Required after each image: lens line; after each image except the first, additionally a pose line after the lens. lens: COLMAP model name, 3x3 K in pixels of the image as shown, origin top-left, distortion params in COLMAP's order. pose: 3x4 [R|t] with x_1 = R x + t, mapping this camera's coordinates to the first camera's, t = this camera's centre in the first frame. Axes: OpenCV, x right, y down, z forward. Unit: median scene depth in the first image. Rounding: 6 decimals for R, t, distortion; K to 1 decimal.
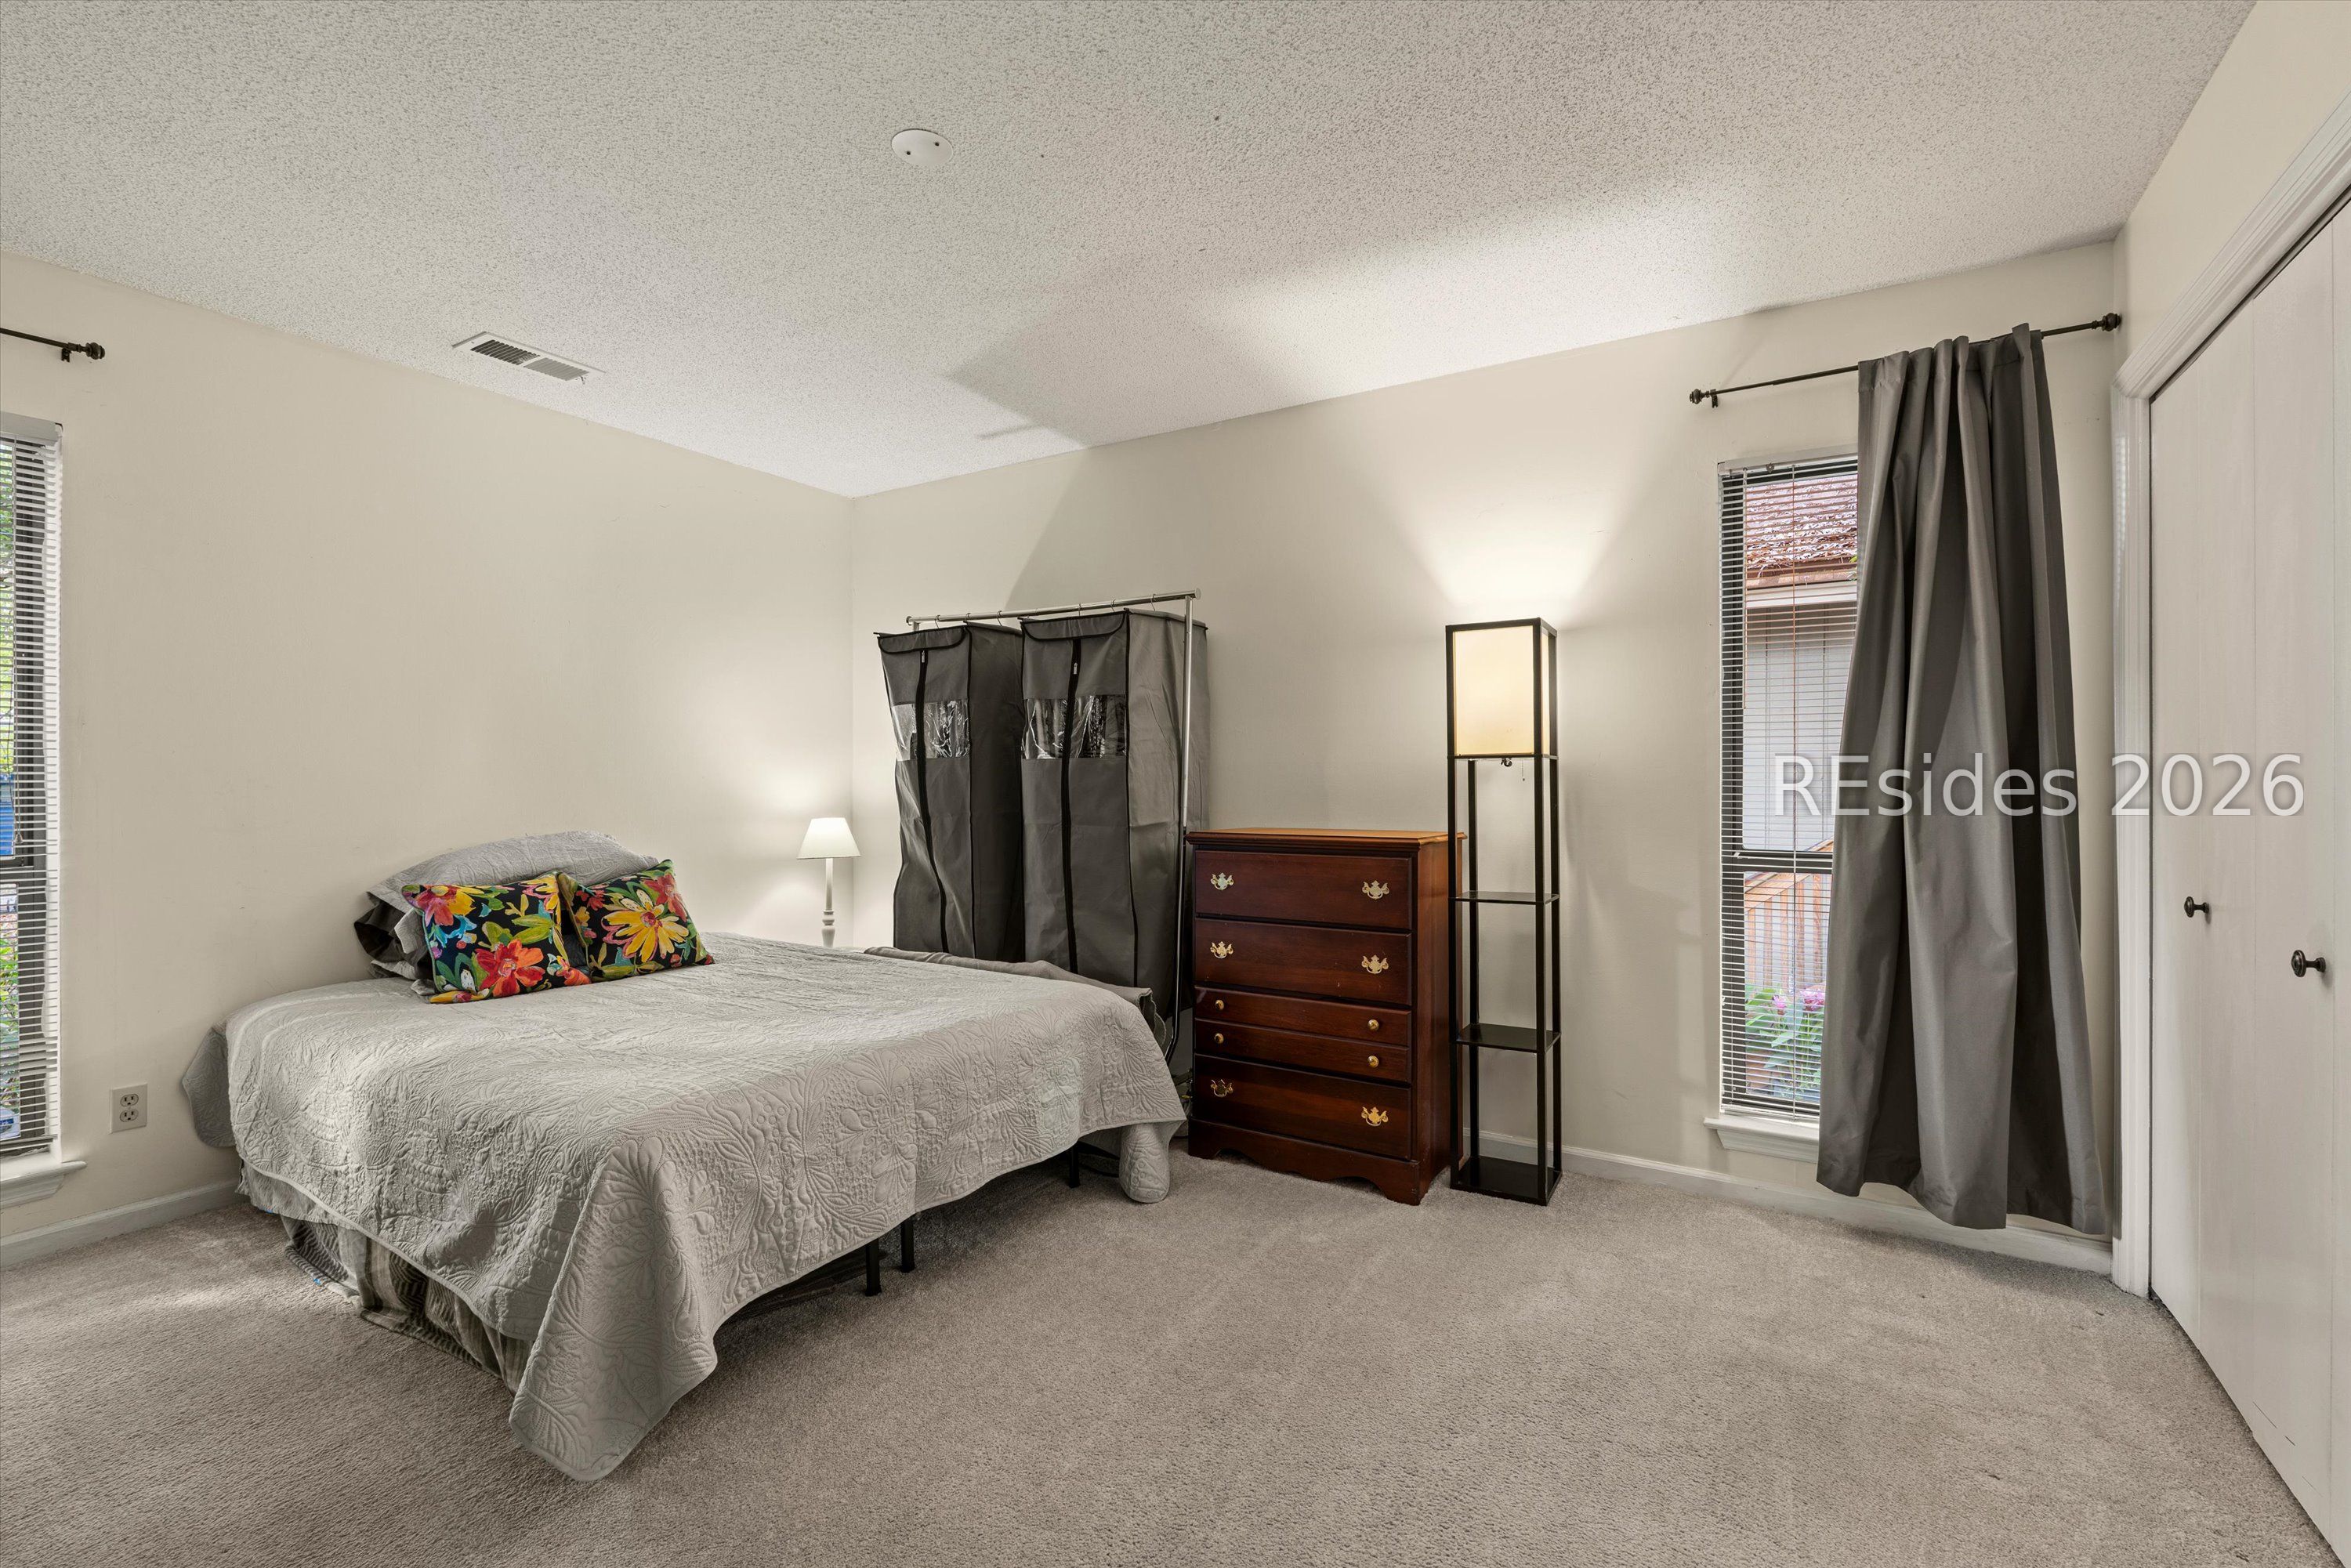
lens RADIAL K [[1046.1, 0, 1175.5], [0, 1046.1, 784.0], [0, 0, 1]] dist [-0.001673, 0.000582]
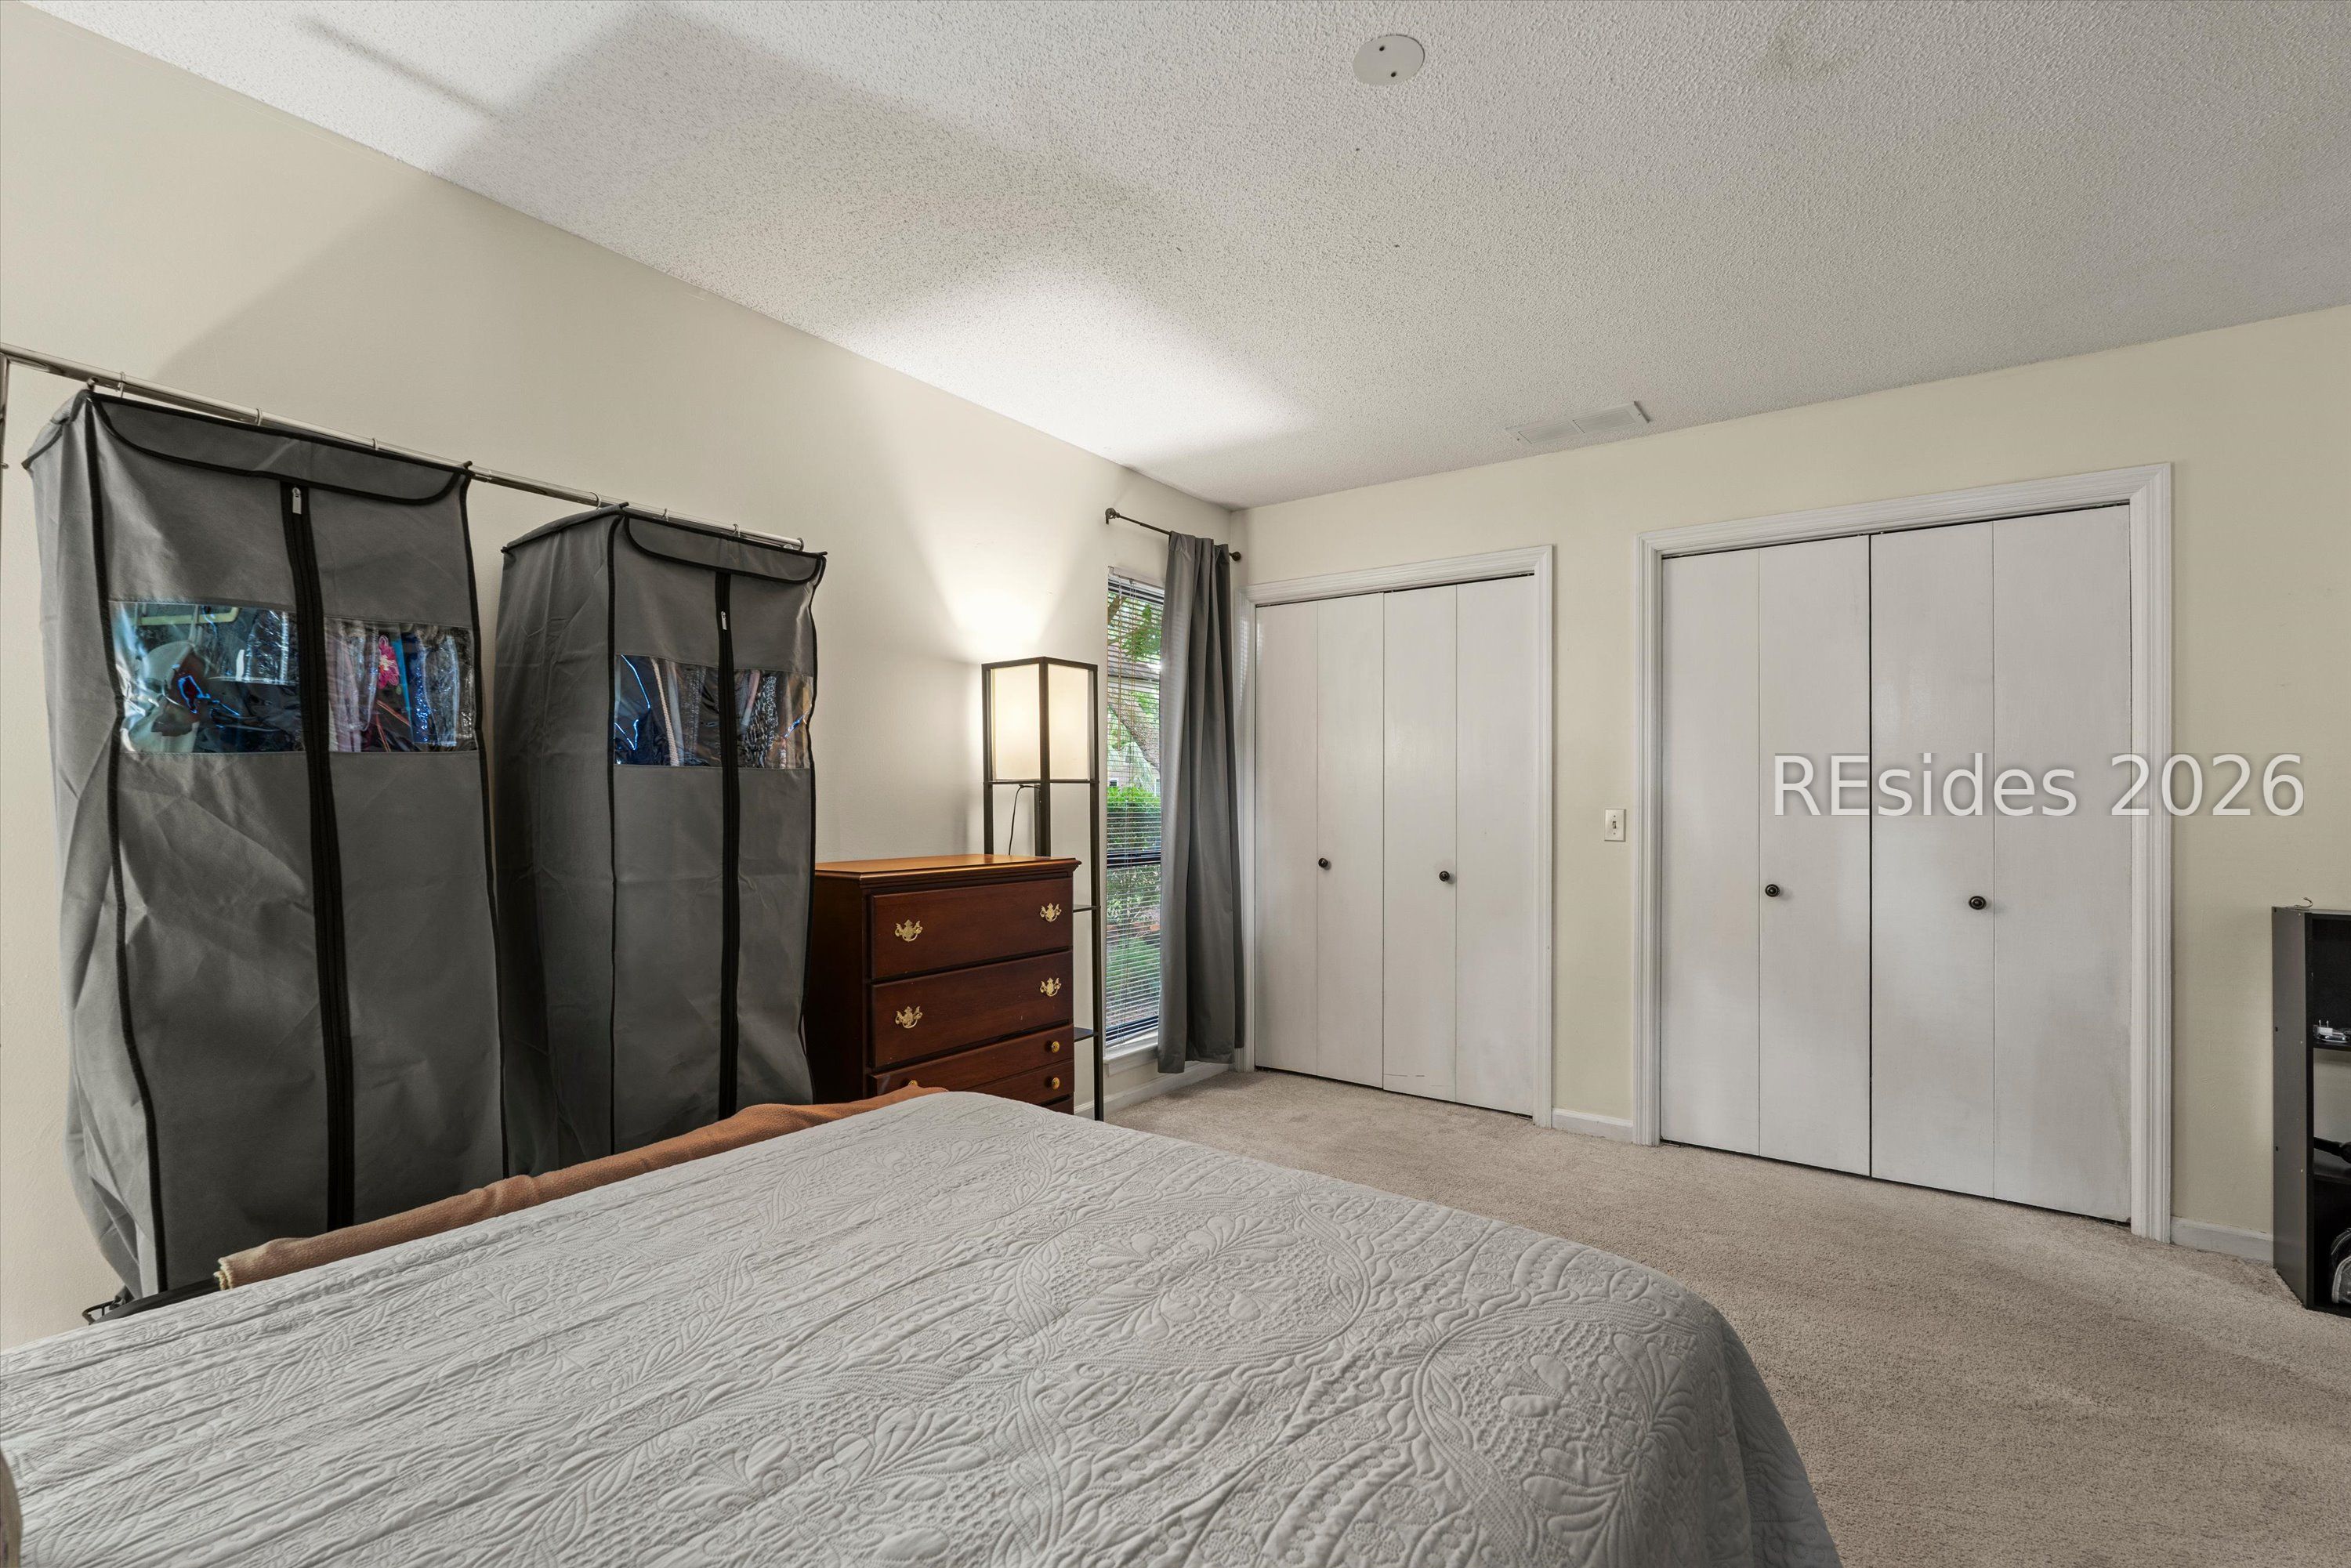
lens RADIAL K [[1046.1, 0, 1175.5], [0, 1046.1, 784.0], [0, 0, 1]] dist [-0.001673, 0.000582]
pose [[0.061789, 0.013843, 0.997993, -0.806300], [0.001737, 0.999901, -0.013977, -0.007341], [-0.998088, 0.002597, 0.061759, 0.820301]]
